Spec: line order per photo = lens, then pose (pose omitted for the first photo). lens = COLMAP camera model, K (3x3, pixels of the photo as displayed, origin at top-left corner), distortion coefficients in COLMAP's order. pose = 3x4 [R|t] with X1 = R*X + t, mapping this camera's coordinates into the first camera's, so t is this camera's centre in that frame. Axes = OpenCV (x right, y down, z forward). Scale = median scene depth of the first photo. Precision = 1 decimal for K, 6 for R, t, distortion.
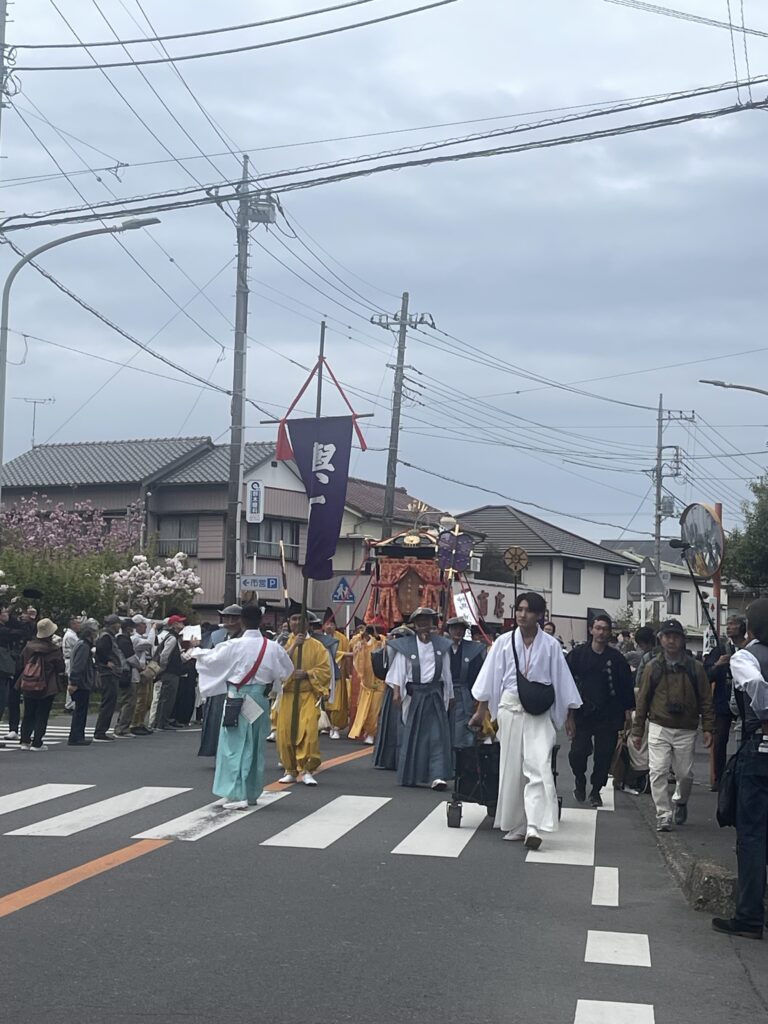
lens RADIAL K [[1857.5, 0, 373.0], [0, 1857.5, 440.6], [0, 0, 1]] dist [0.173156, 0.000000]
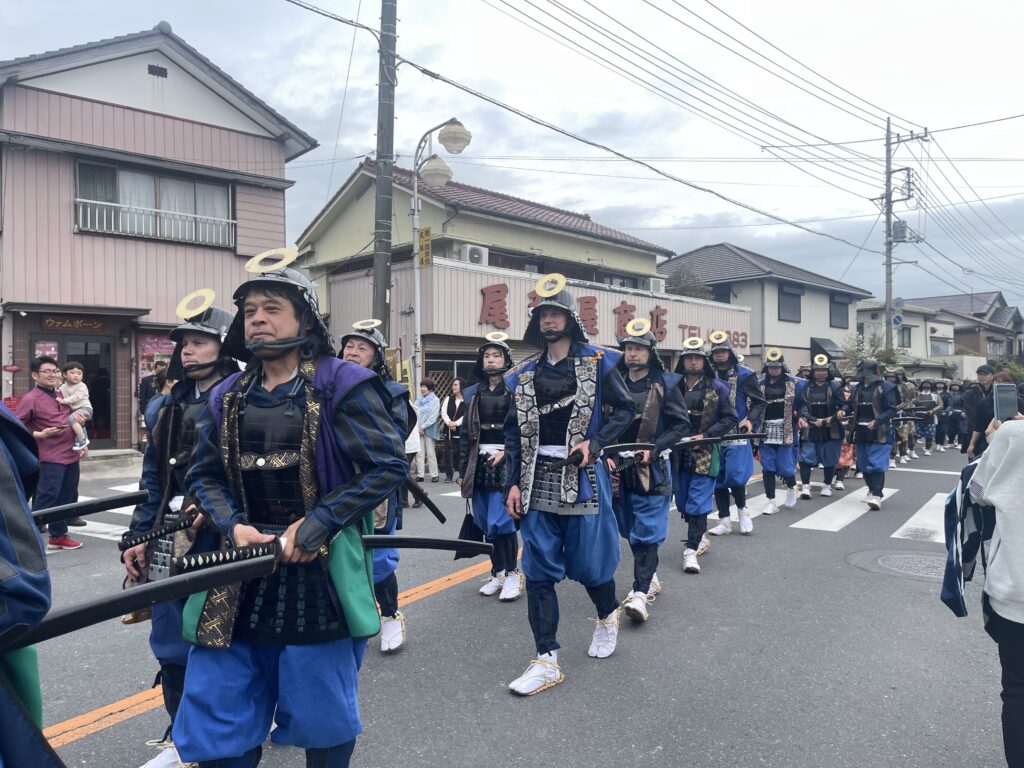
lens RADIAL K [[760.9, 0, 544.6], [0, 760.9, 383.4], [0, 0, 1]] dist [0.031530, -0.019047]
pose [[0.964418, -0.043567, -0.260767, 0.080761], [0.068684, 0.993750, 0.087994, 0.065839], [0.255303, -0.102774, 0.961383, 0.562906]]
